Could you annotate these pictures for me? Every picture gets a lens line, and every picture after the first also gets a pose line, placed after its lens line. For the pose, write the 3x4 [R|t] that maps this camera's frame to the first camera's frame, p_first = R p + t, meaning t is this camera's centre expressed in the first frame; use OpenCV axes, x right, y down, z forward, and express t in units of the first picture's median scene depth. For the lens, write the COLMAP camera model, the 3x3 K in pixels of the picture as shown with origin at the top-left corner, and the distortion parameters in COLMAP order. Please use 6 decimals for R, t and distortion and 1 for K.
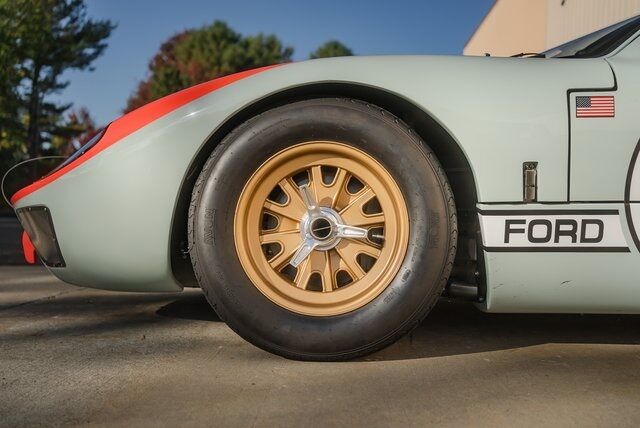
lens RADIAL K [[671.7, 0, 320.0], [0, 671.7, 214.0], [0, 0, 1]] dist [-0.002041, -0.002737]
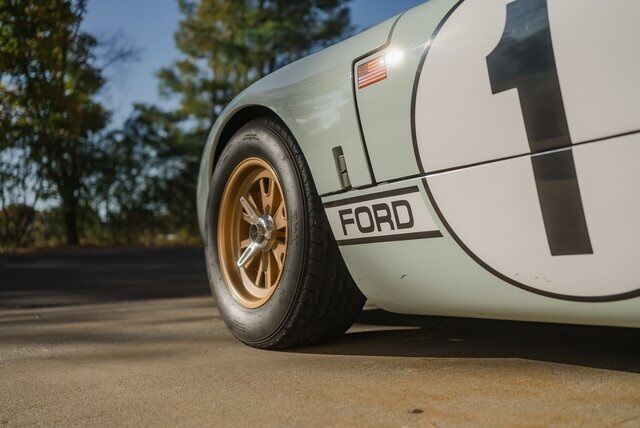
lens RADIAL K [[671.7, 0, 320.0], [0, 671.7, 214.0], [0, 0, 1]] dist [-0.002041, -0.002737]
pose [[0.551768, -0.088779, -0.829259, 1.045956], [0.063861, 0.995896, -0.064128, 0.072145], [0.831549, -0.017573, 0.555173, 0.450555]]
